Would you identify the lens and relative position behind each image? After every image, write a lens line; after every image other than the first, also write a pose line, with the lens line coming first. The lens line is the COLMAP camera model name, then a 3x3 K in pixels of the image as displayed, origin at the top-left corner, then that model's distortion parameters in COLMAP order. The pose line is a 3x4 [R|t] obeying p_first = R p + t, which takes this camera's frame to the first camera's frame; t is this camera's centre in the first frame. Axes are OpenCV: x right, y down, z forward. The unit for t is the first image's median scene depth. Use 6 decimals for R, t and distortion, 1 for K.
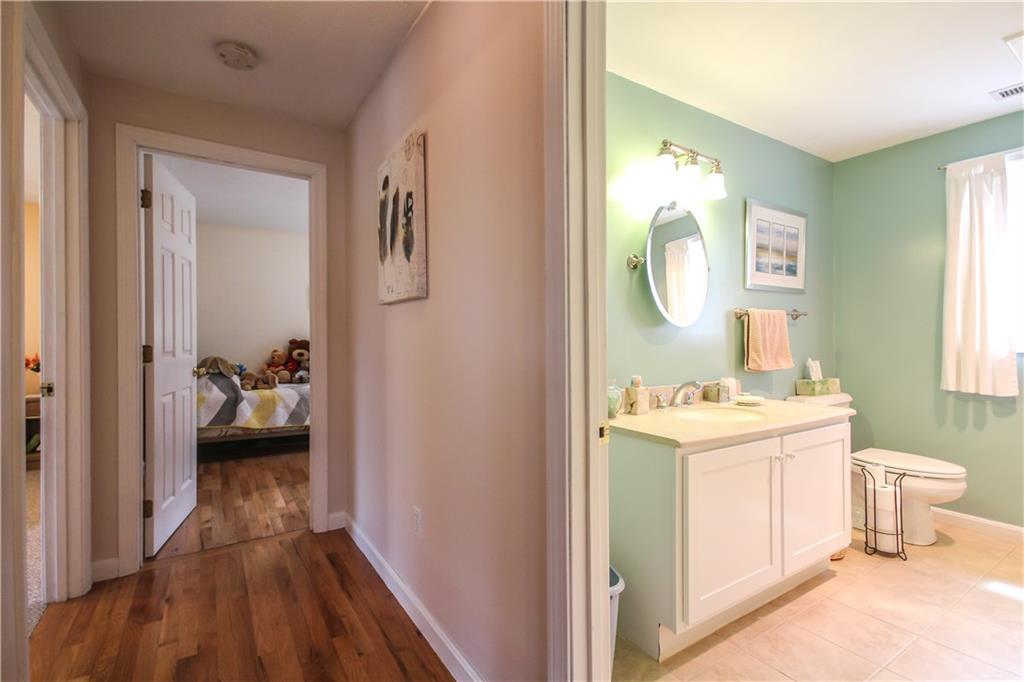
lens RADIAL K [[469.9, 0, 508.4], [0, 469.9, 339.7], [0, 0, 1]] dist [0.015912, 0.000185]
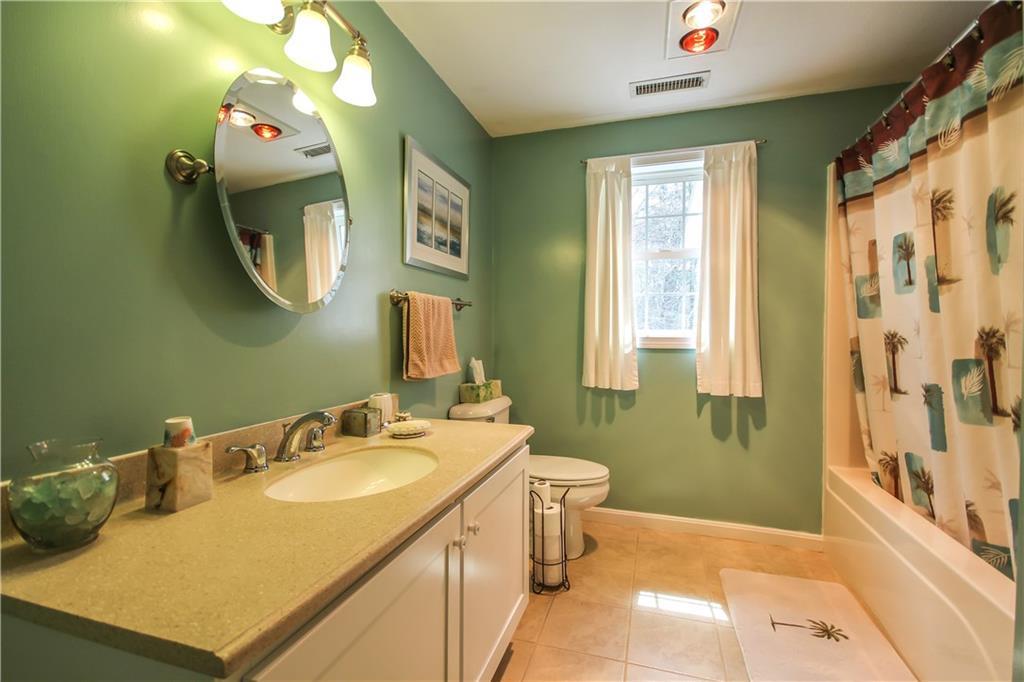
lens RADIAL K [[469.9, 0, 513.8], [0, 469.9, 337.8], [0, 0, 1]] dist [0.015912, 0.000185]
pose [[0.764941, -0.002487, 0.644096, 0.183454], [-0.001780, 0.999981, 0.005975, -0.001562], [-0.644098, -0.005717, 0.764922, 0.373894]]
